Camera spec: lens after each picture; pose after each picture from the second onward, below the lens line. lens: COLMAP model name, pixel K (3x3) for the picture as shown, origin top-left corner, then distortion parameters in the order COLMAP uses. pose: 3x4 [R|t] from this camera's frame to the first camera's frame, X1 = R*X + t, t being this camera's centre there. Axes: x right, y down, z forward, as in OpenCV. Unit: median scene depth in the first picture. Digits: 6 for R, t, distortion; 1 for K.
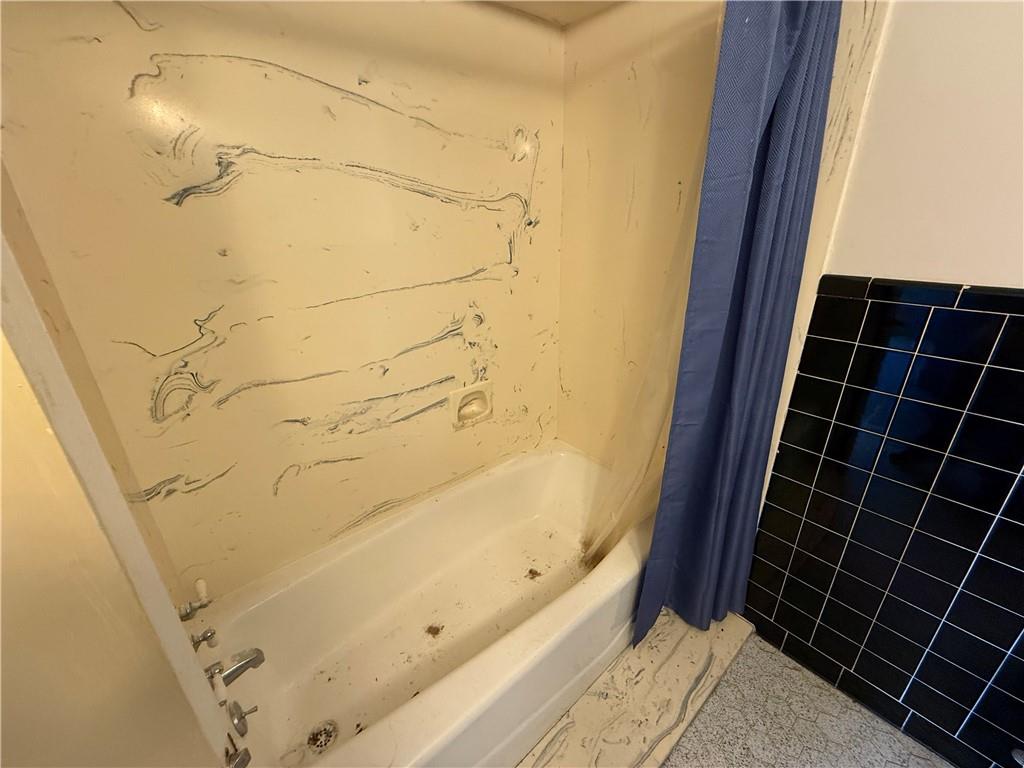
lens RADIAL K [[408.2, 0, 508.5], [0, 408.2, 383.7], [0, 0, 1]] dist [-0.001568, 0.000081]
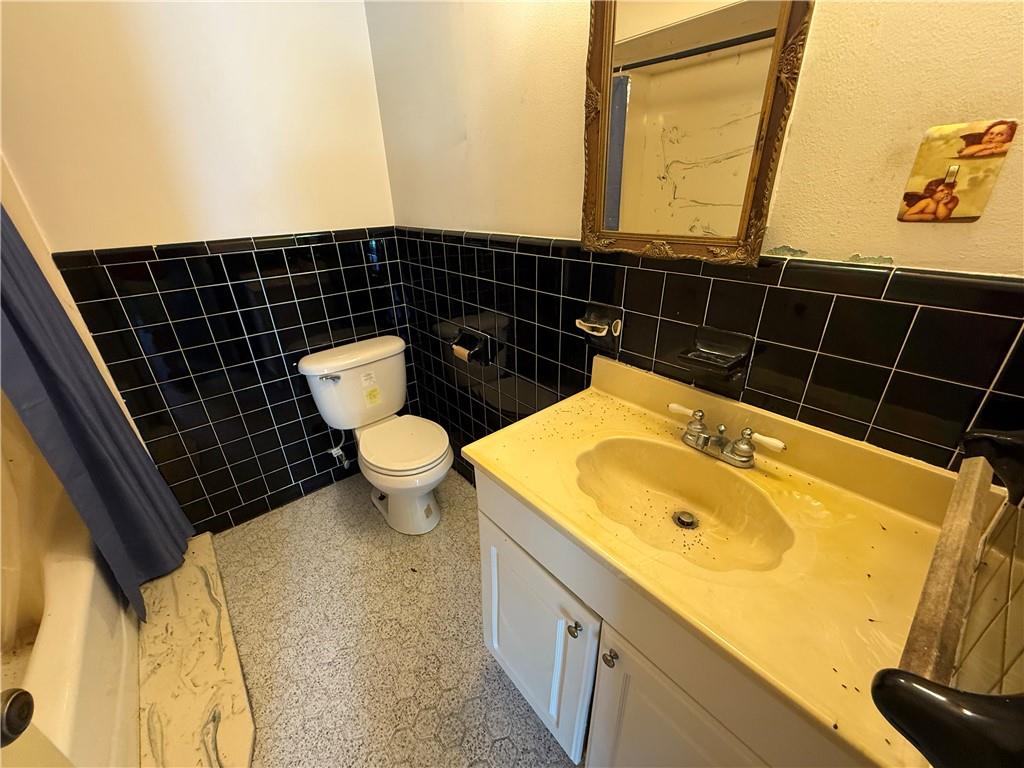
lens RADIAL K [[408.2, 0, 513.8], [0, 408.2, 389.5], [0, 0, 1]] dist [-0.001568, 0.000081]
pose [[-0.003789, -0.409844, 0.912148, -0.429396], [0.400594, 0.835143, 0.376908, 0.139196], [-0.916248, 0.366829, 0.161017, -0.270664]]
